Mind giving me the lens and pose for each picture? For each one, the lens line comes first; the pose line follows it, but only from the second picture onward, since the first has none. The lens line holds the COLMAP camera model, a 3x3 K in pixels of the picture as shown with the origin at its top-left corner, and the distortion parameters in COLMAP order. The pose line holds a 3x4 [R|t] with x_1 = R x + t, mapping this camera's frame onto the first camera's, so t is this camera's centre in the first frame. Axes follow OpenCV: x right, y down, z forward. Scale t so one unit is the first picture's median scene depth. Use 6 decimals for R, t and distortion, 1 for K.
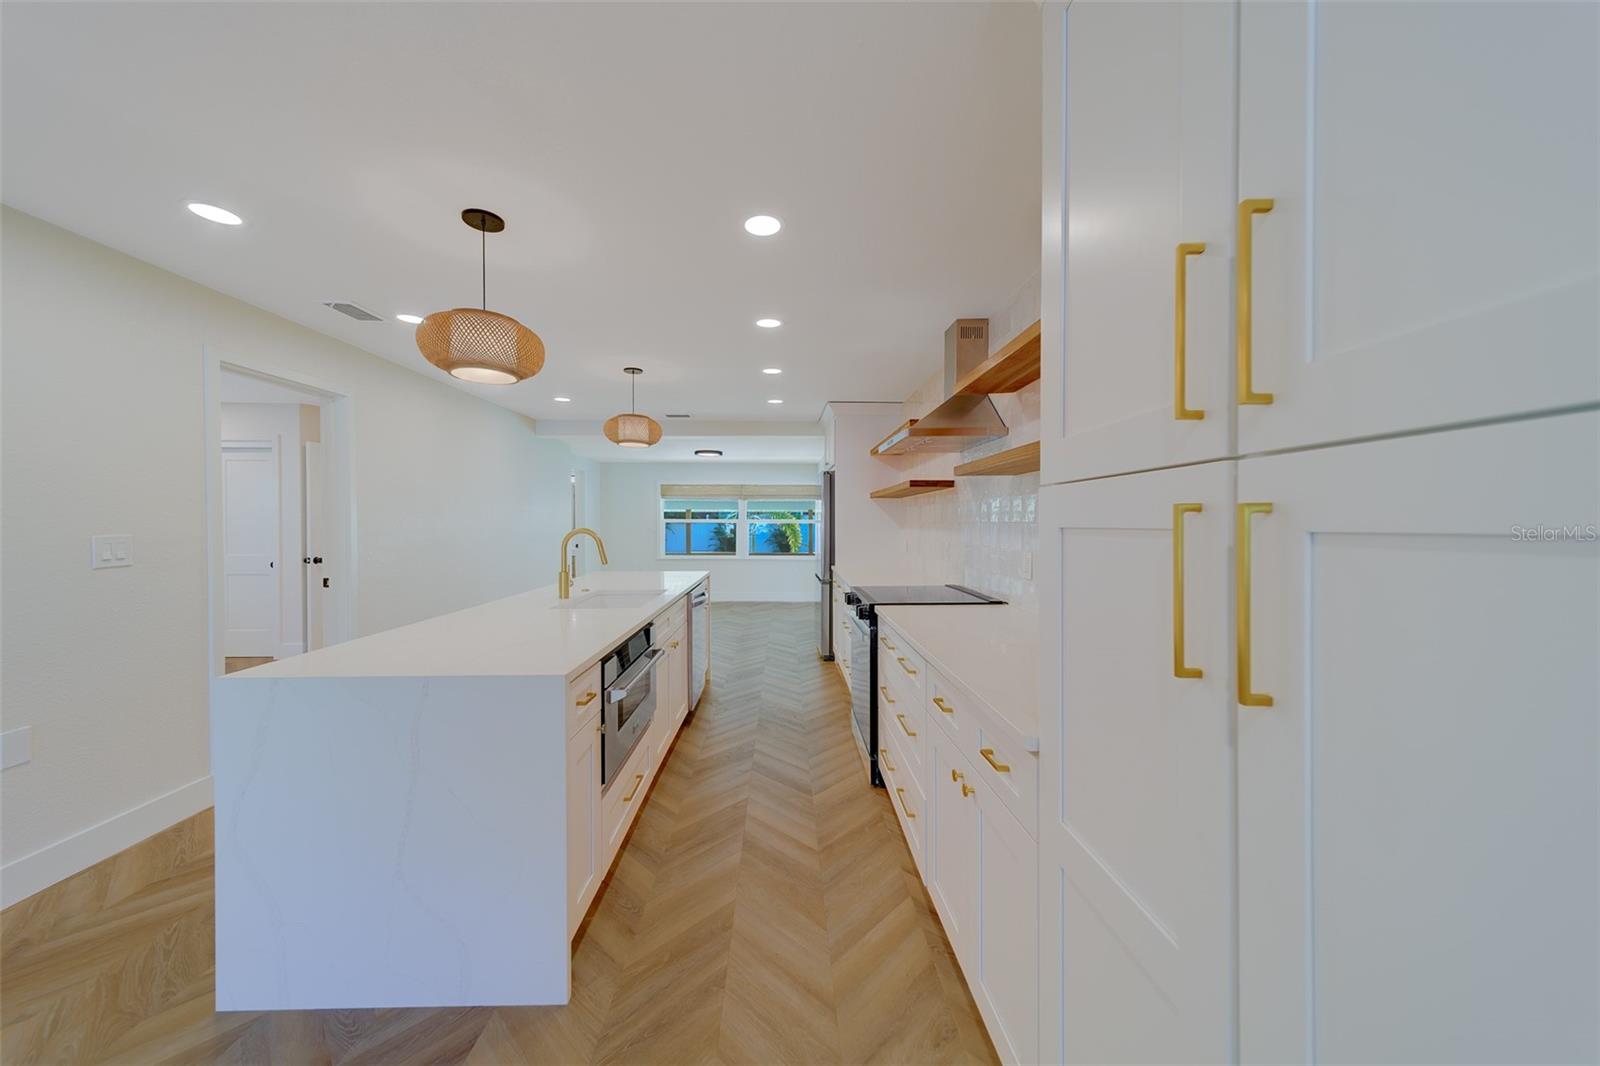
lens RADIAL K [[566.5, 0, 788.6], [0, 566.5, 525.5], [0, 0, 1]] dist [0.005157, -0.000012]
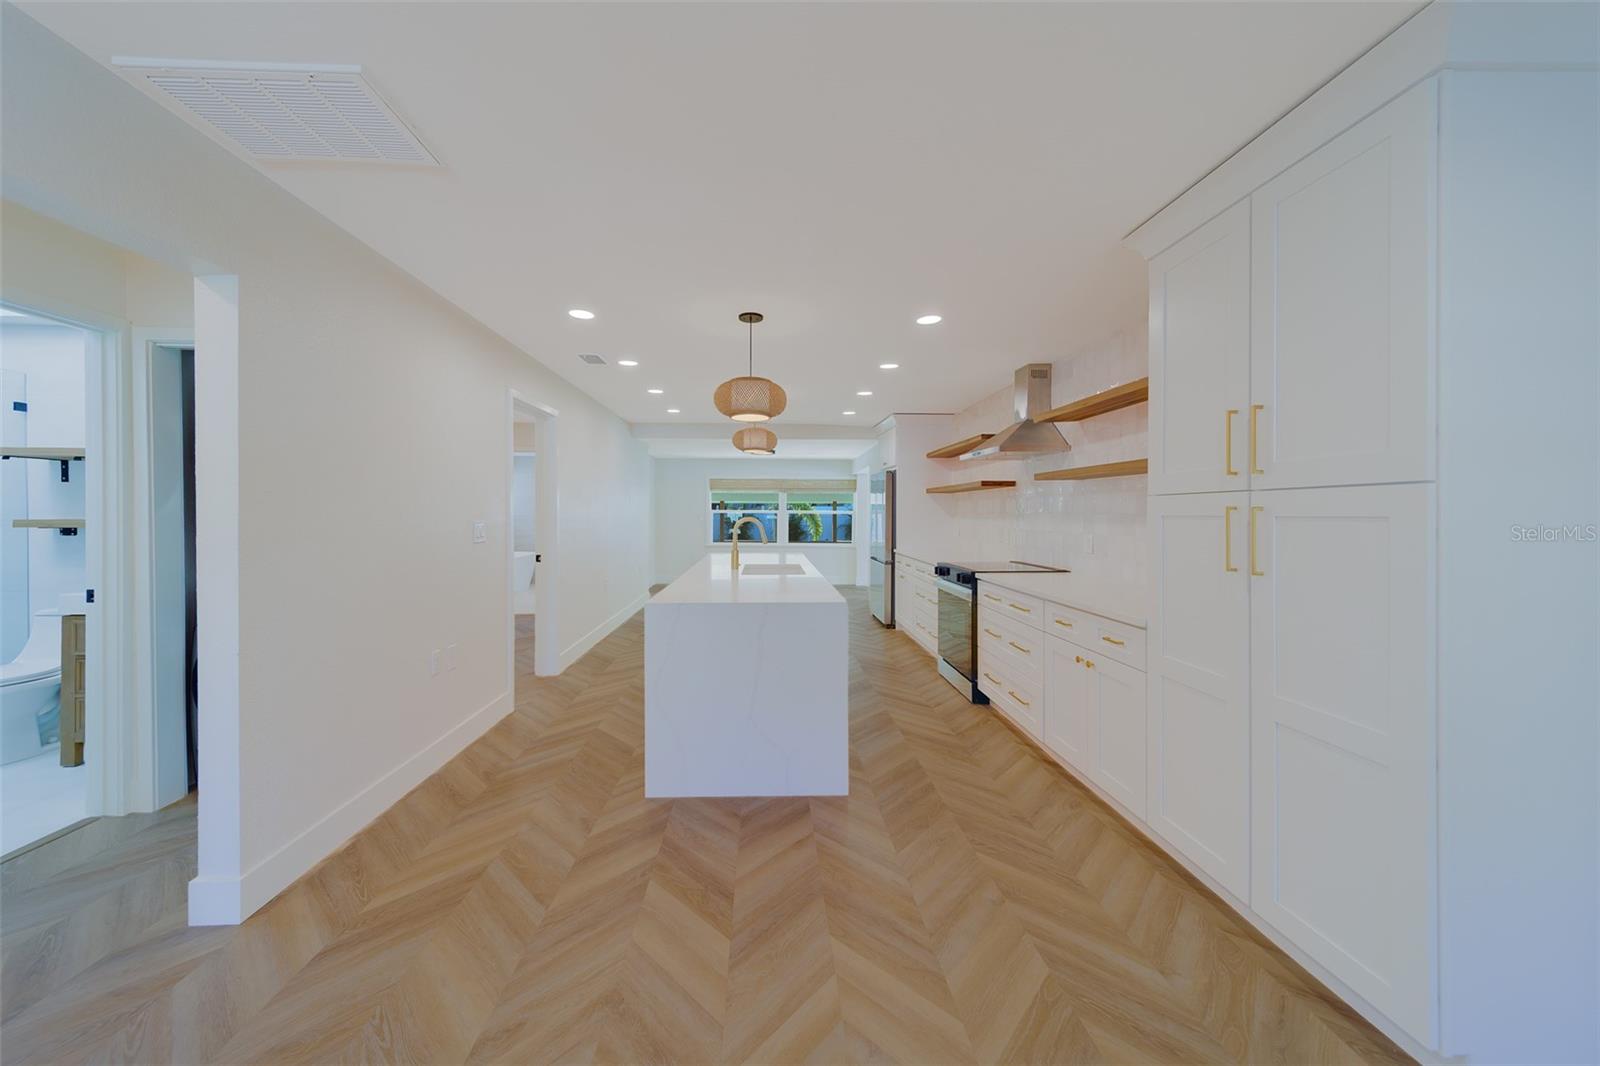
lens RADIAL K [[571.3, 0, 774.5], [0, 571.3, 515.2], [0, 0, 1]] dist [0.002157, 0.000036]
pose [[0.999984, 0.001282, 0.005494, -0.384907], [-0.001273, 0.999998, -0.001517, 0.002570], [-0.005496, 0.001510, 0.999984, -0.442454]]
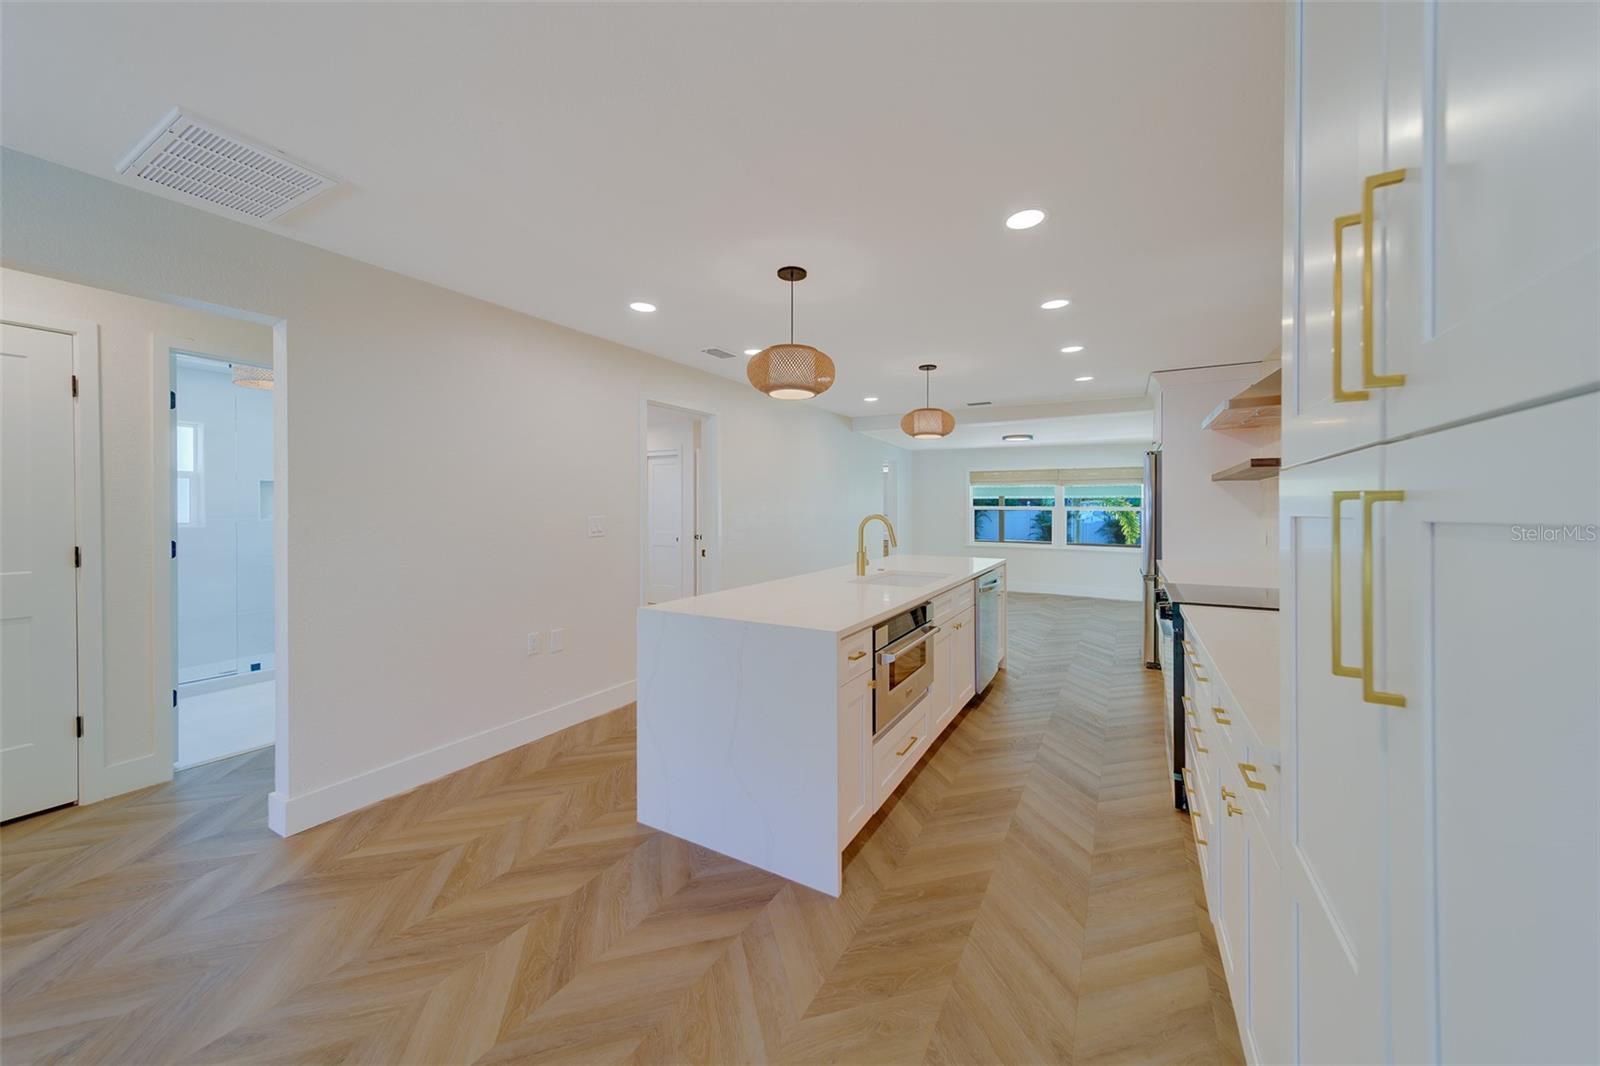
lens RADIAL K [[568.0, 0, 796.8], [0, 568.0, 508.8], [0, 0, 1]] dist [0.004979, 0.000037]
pose [[0.858045, 0.001872, -0.513572, 0.104943], [-0.005109, 0.999975, -0.004891, -0.000037], [0.513550, 0.006821, 0.858033, -0.072195]]
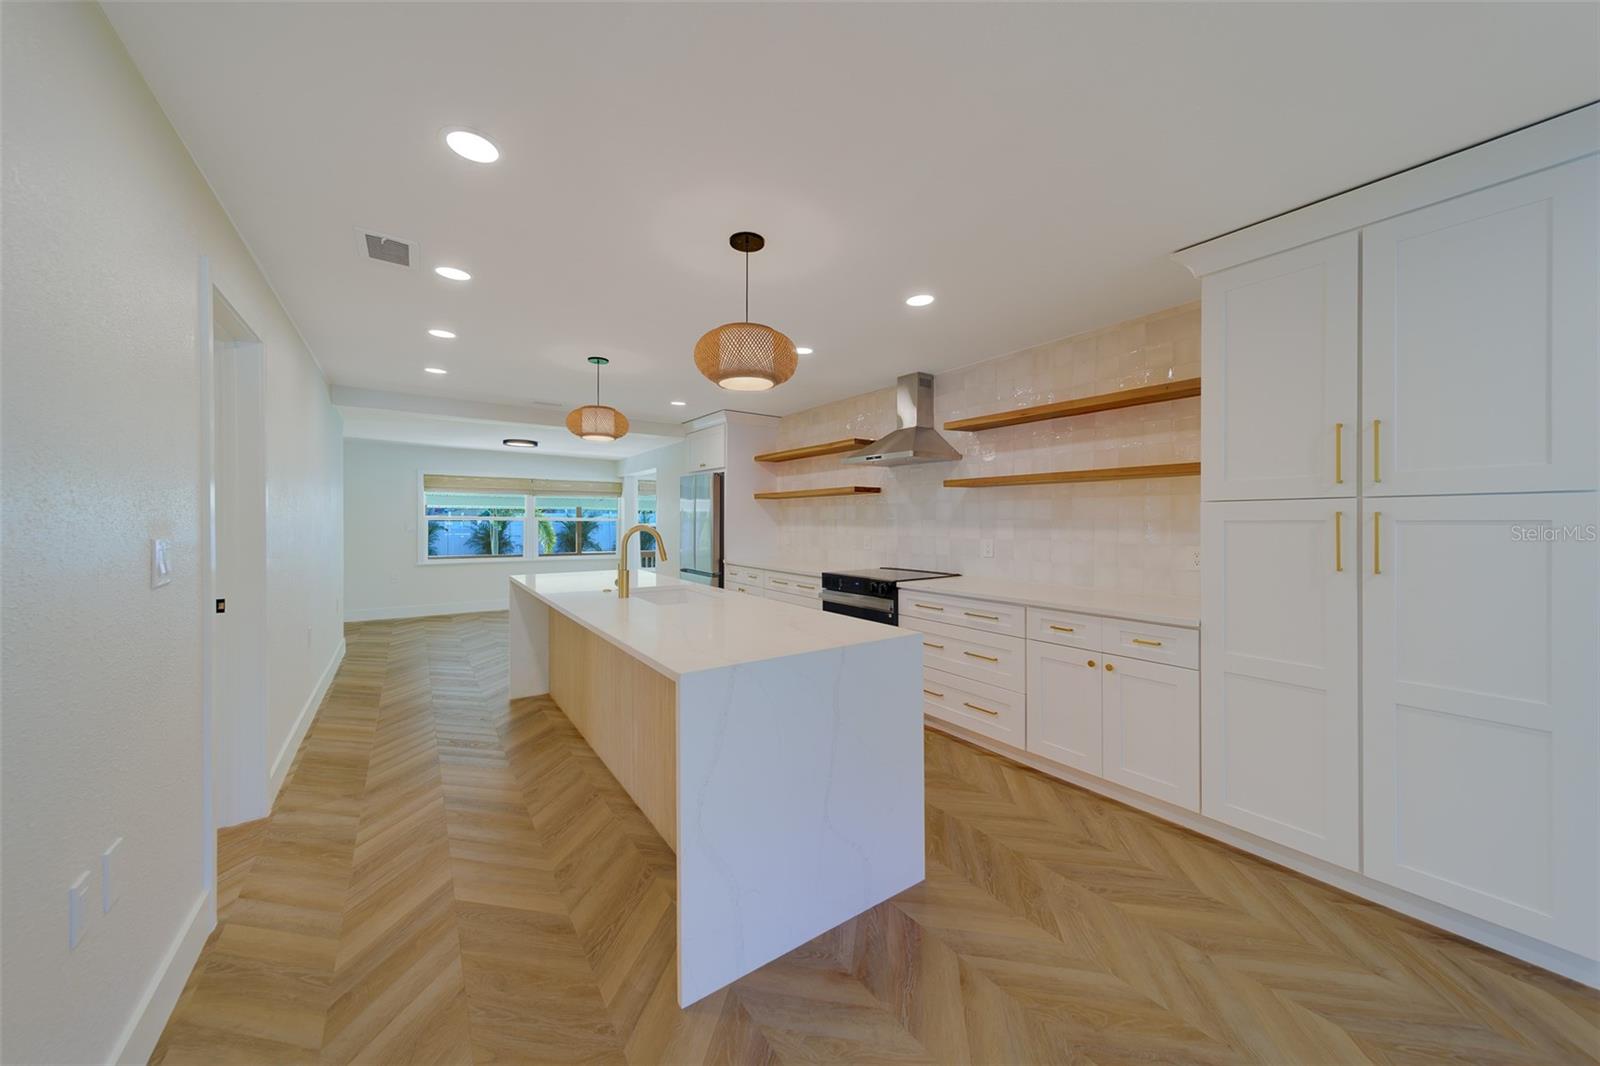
lens RADIAL K [[561.0, 0, 803.0], [0, 561.0, 522.5], [0, 0, 1]] dist [0.004362, -0.000030]
pose [[0.826206, -0.002302, 0.563364, -0.846282], [0.003532, 0.999993, -0.001093, 0.002610], [-0.563357, 0.002893, 0.826208, 0.041740]]
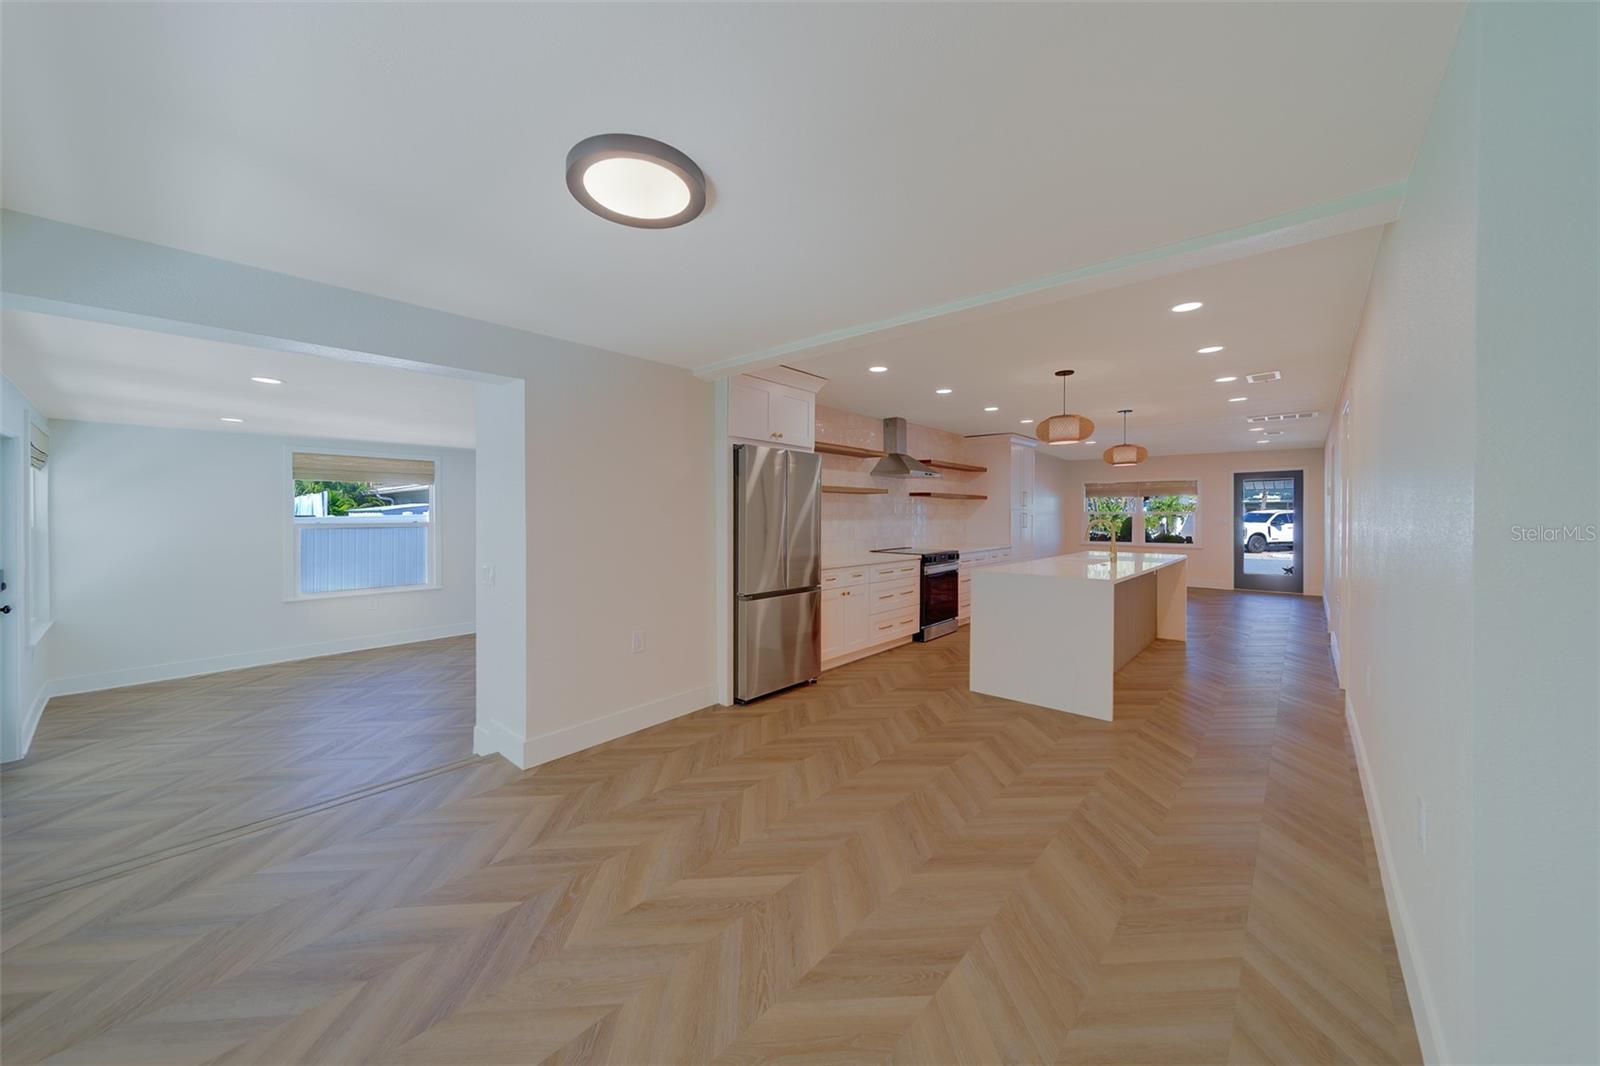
lens RADIAL K [[568.0, 0, 796.8], [0, 568.0, 508.8], [0, 0, 1]] dist [0.004979, 0.000037]
pose [[-0.742560, 0.005037, 0.669760, -1.006890], [0.003245, 0.999987, -0.003922, -0.025399], [-0.669771, -0.000739, -0.742567, 3.477923]]
